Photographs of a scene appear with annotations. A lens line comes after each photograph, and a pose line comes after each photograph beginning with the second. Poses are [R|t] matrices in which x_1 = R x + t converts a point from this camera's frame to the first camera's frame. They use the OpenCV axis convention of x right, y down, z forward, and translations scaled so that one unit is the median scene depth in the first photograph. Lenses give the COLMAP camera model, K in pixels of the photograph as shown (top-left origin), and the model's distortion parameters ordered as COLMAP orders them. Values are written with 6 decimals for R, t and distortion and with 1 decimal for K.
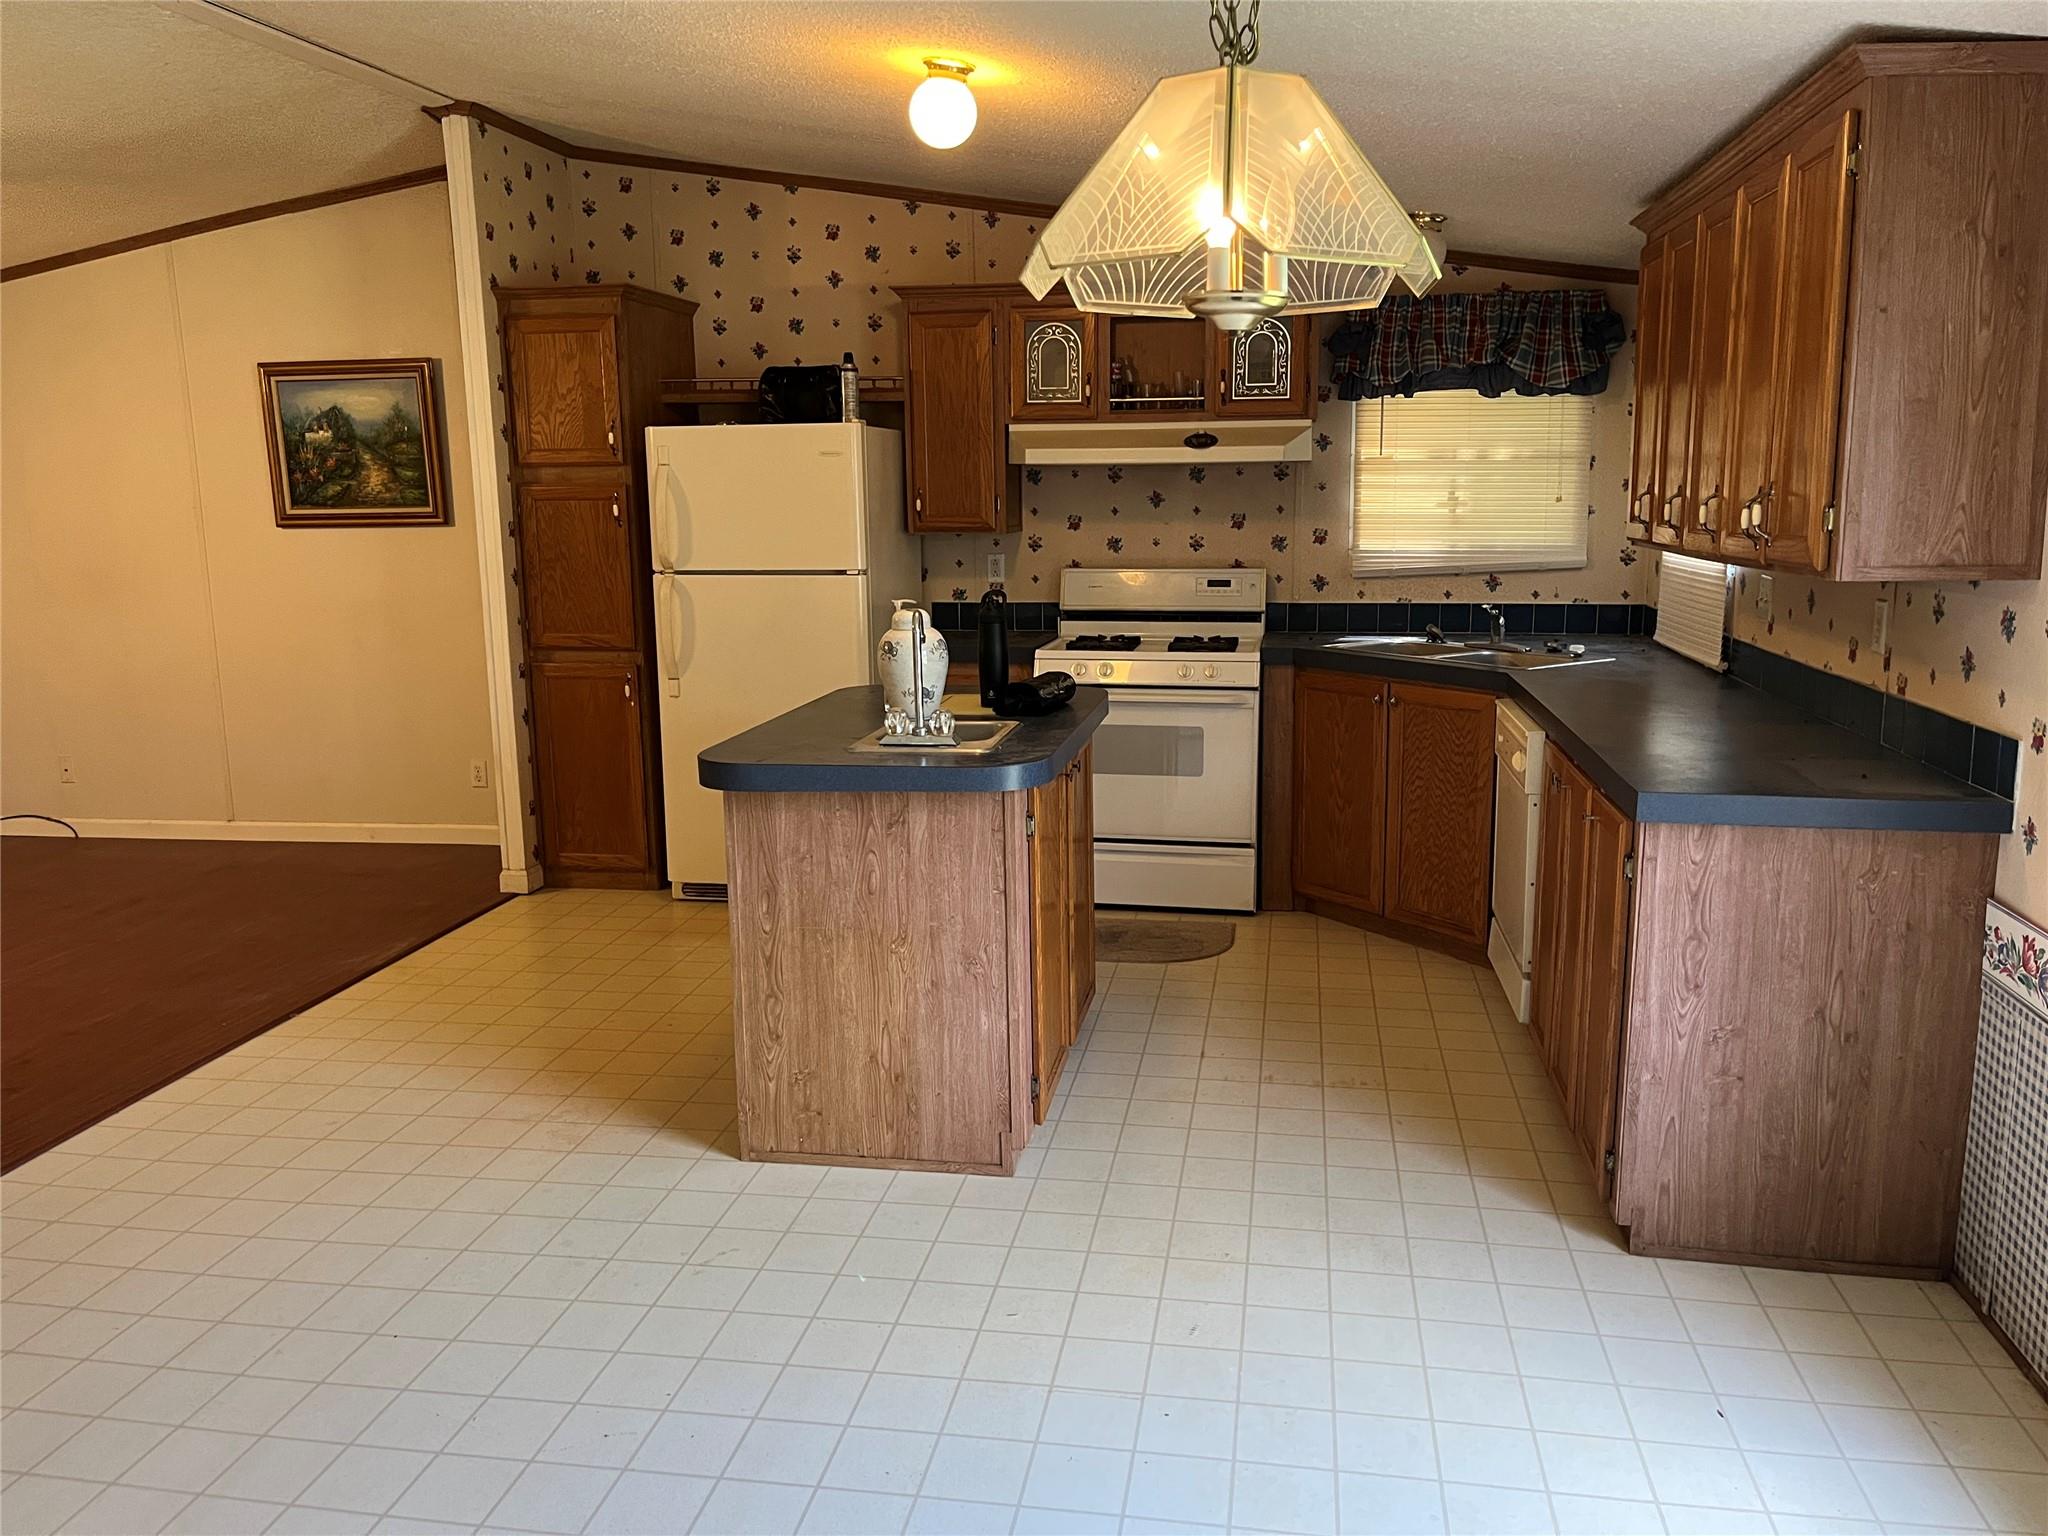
lens RADIAL K [[1554.2, 0, 1046.7], [0, 1554.2, 757.5], [0, 0, 1]] dist [0.061838, -0.083287]
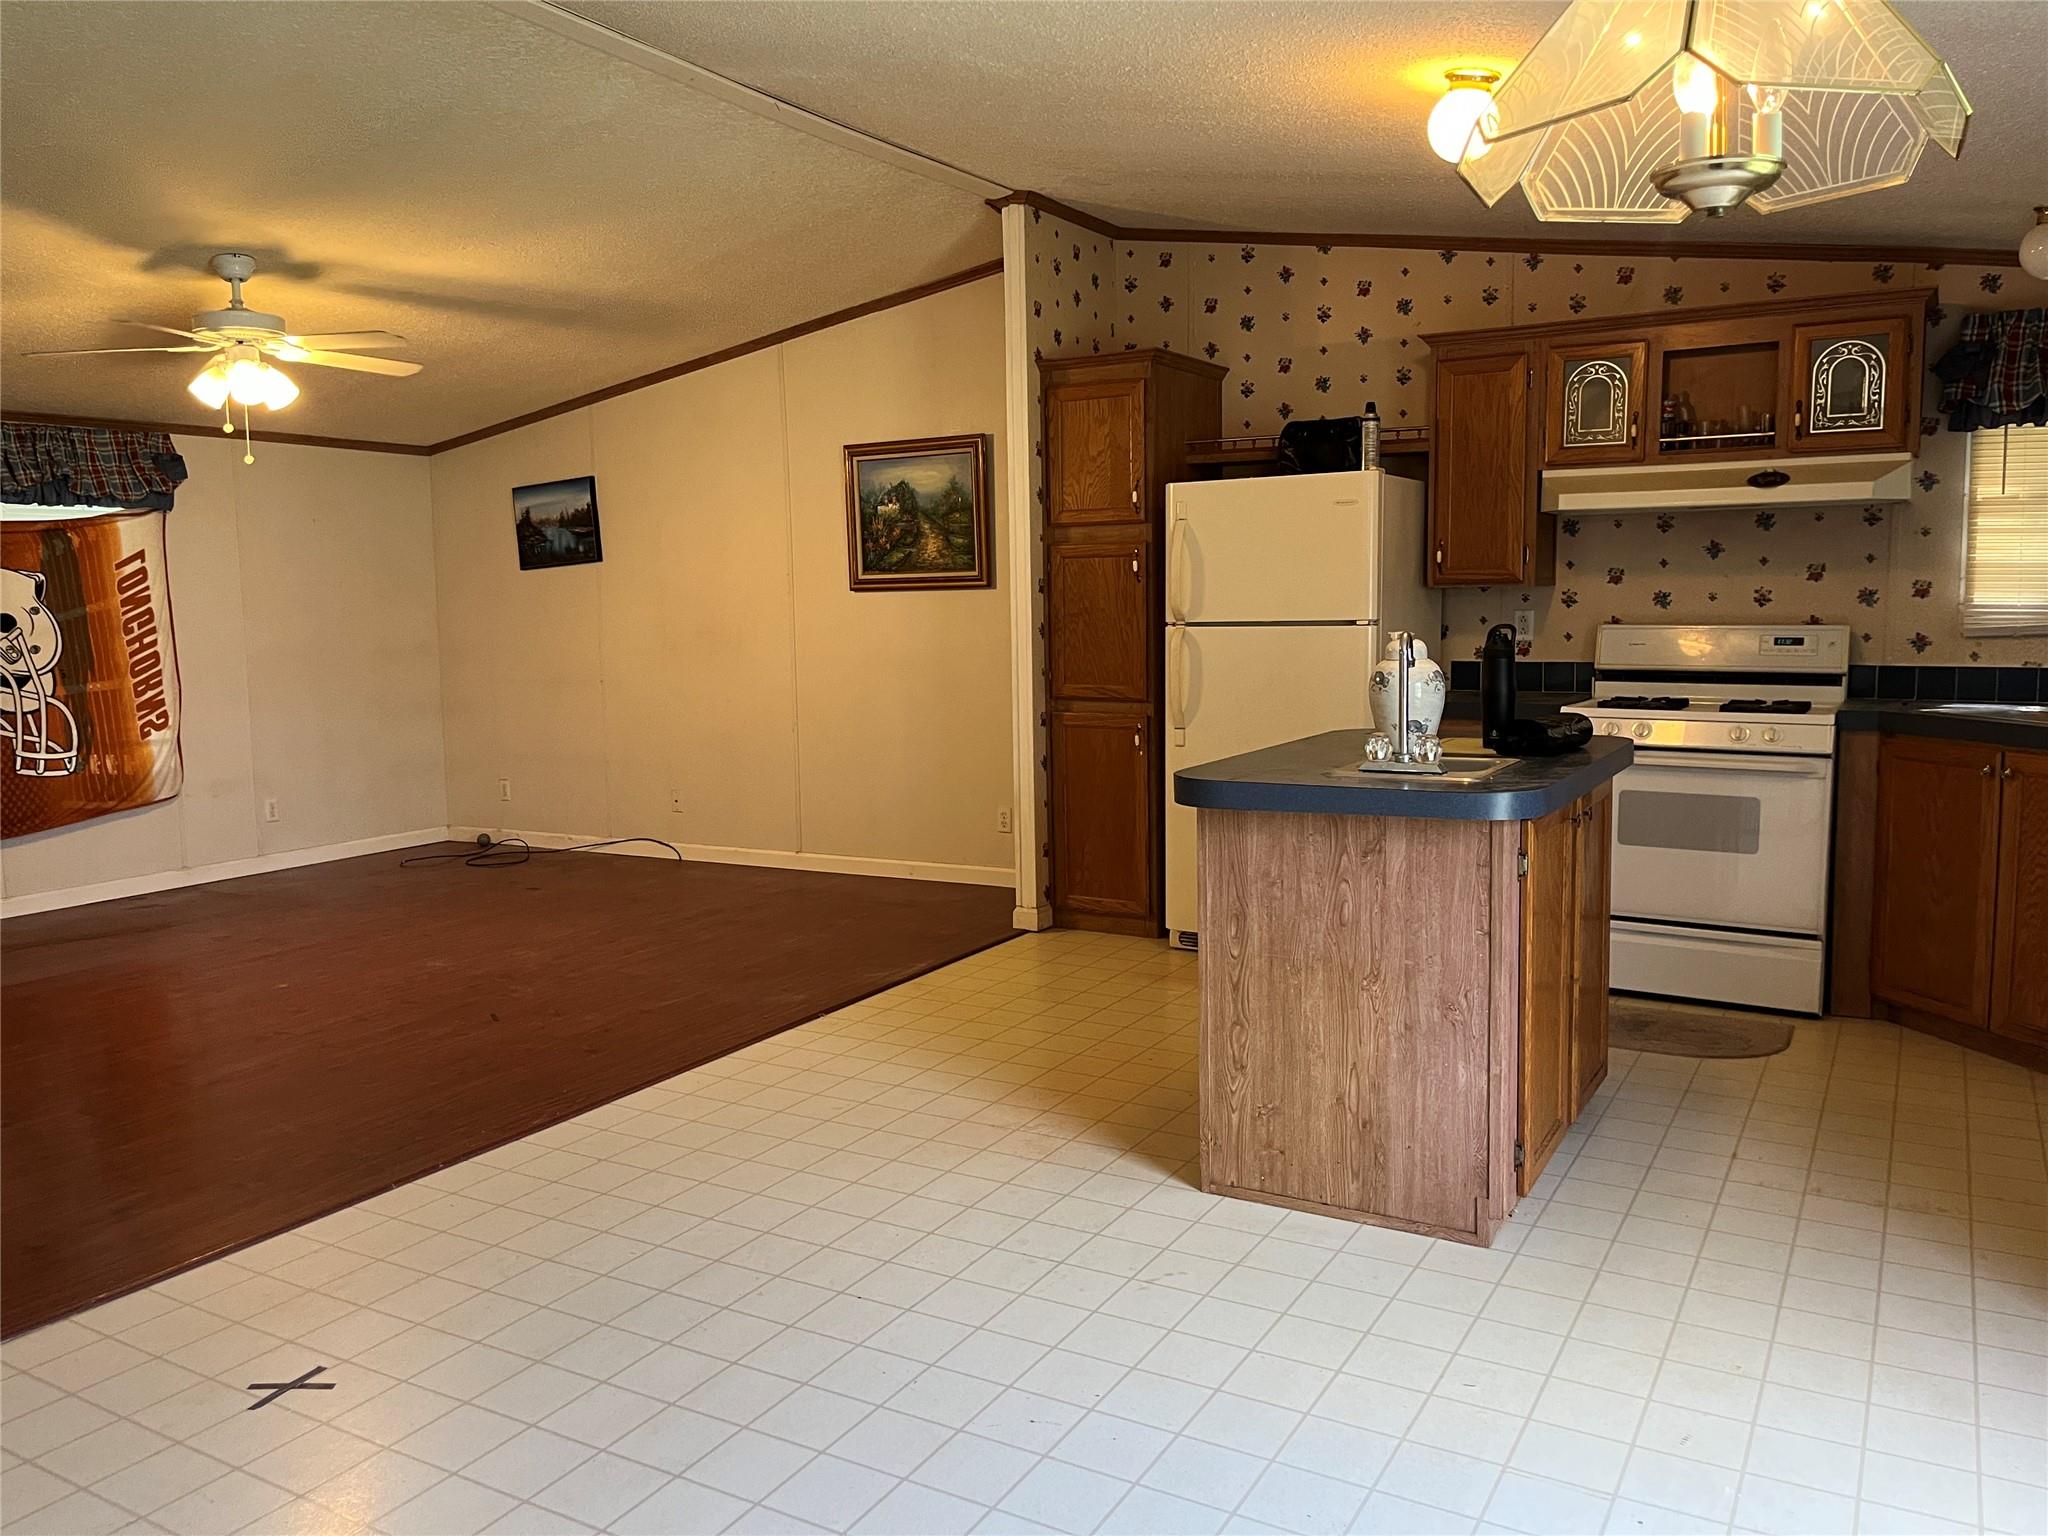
lens RADIAL K [[1553.6, 0, 1017.2], [0, 1553.6, 765.2], [0, 0, 1]] dist [0.074100, -0.102470]
pose [[0.934189, 0.035014, -0.355056, 0.021972], [-0.055952, 0.997236, -0.048875, 0.028287], [0.352364, 0.065524, 0.933566, 0.016302]]
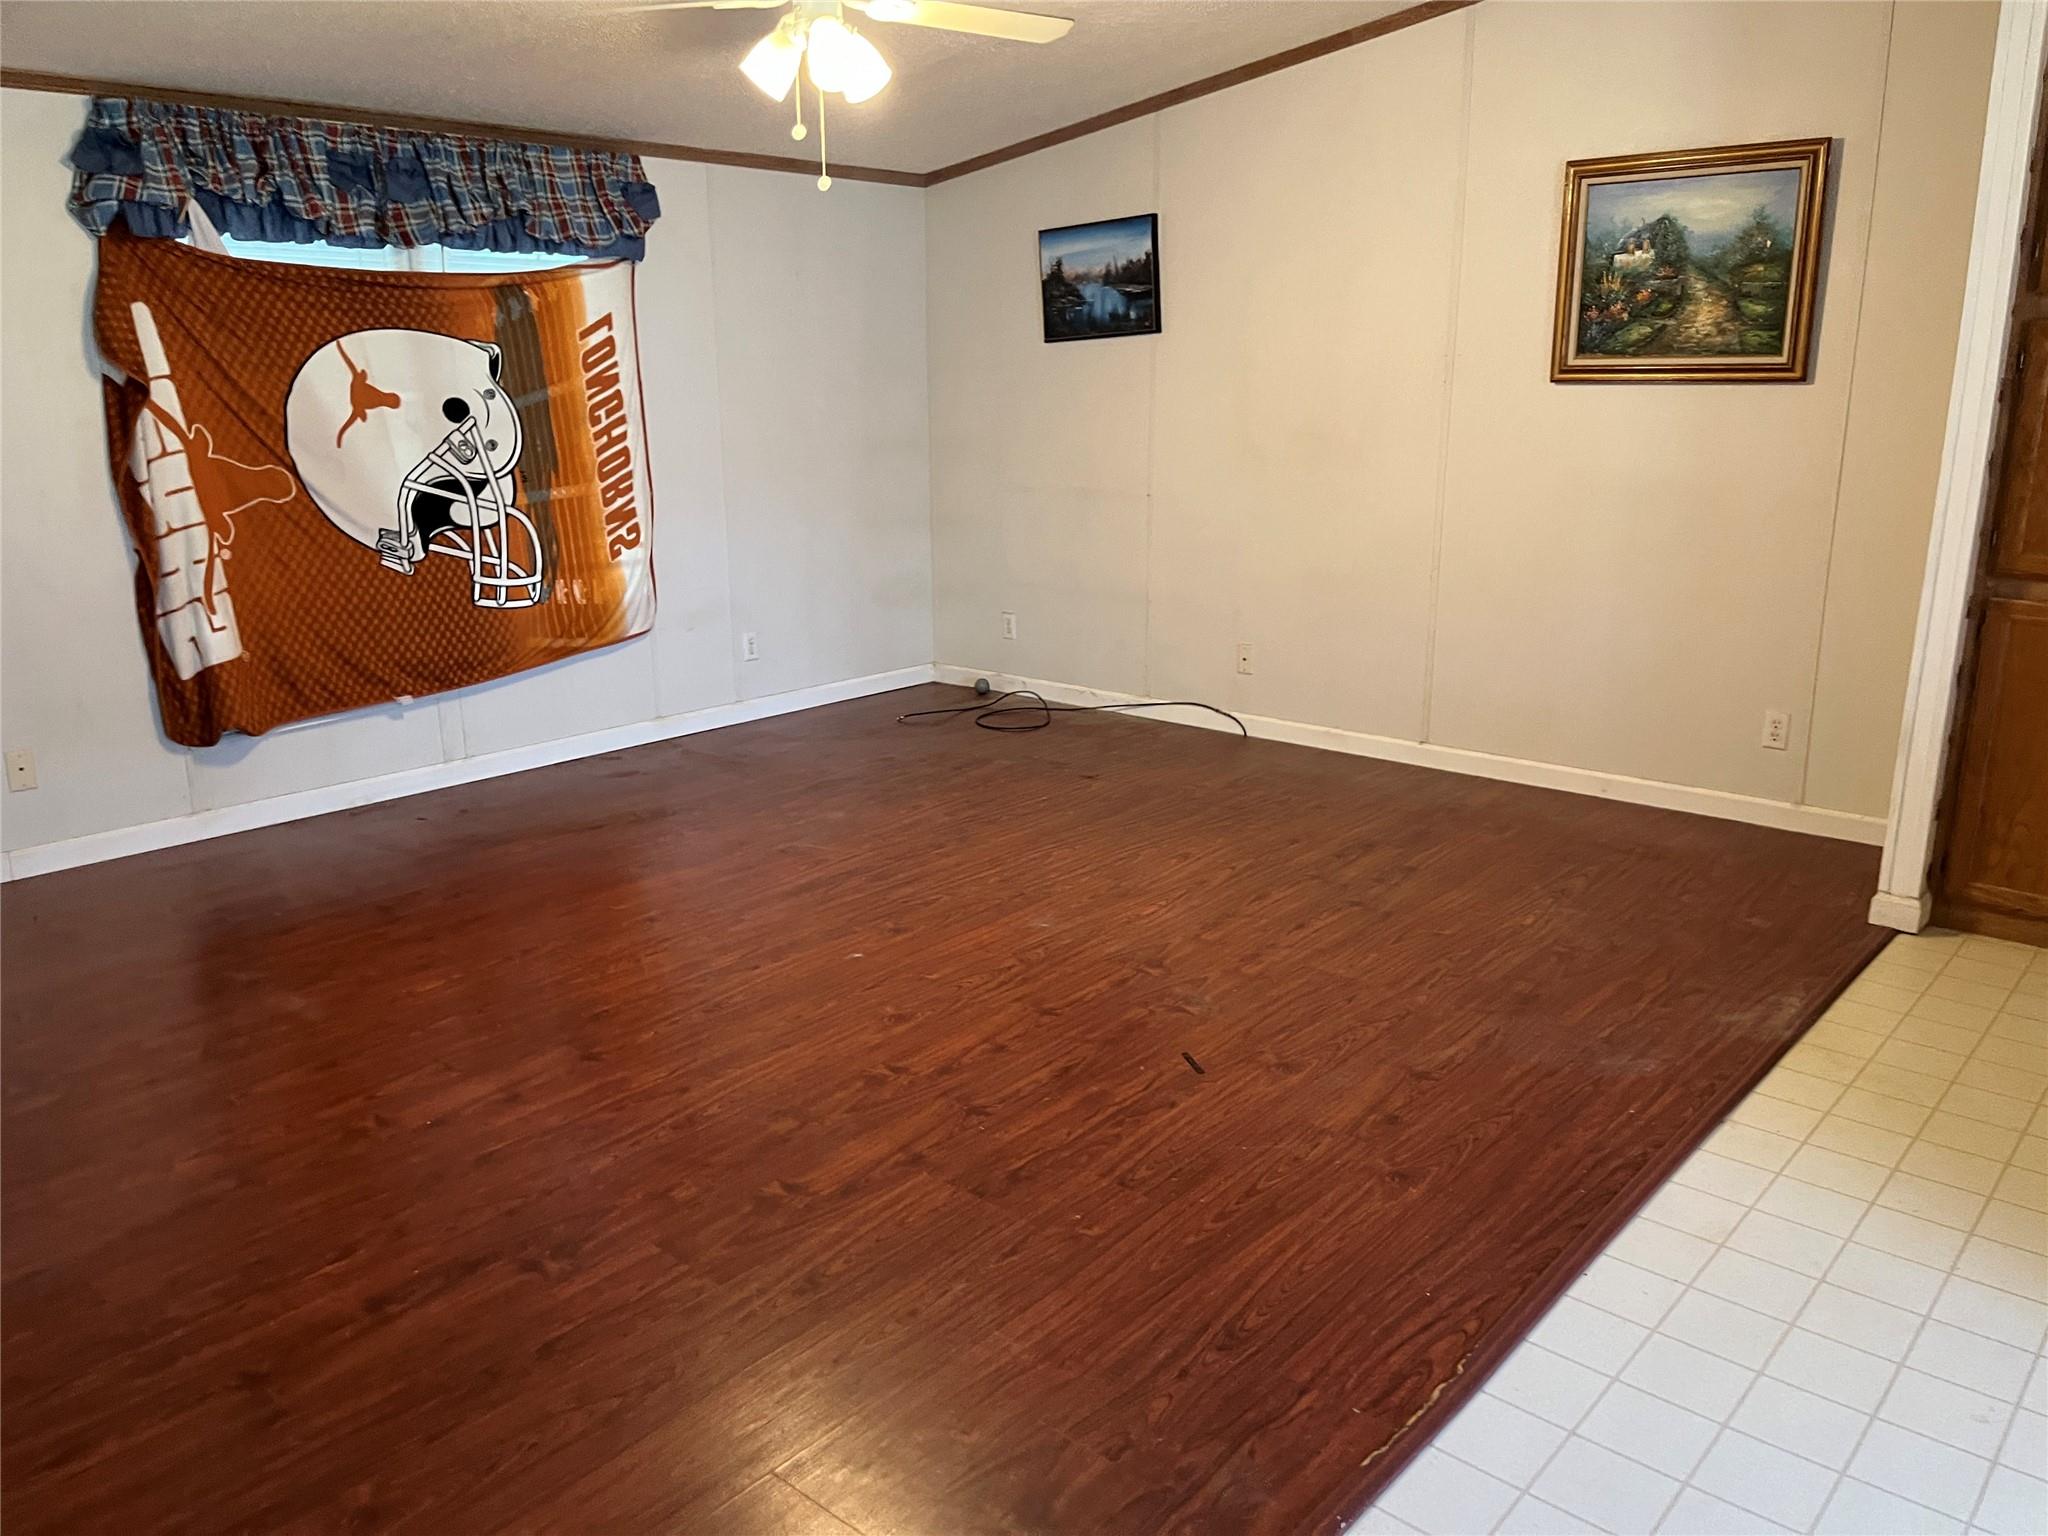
lens RADIAL K [[1552.4, 0, 1025.6], [0, 1552.4, 773.1], [0, 0, 1]] dist [0.077189, -0.076355]
pose [[0.851898, 0.147629, -0.502469, -0.332485], [-0.098431, 0.987482, 0.123247, -0.029384], [0.514374, -0.055536, 0.855766, 0.216978]]
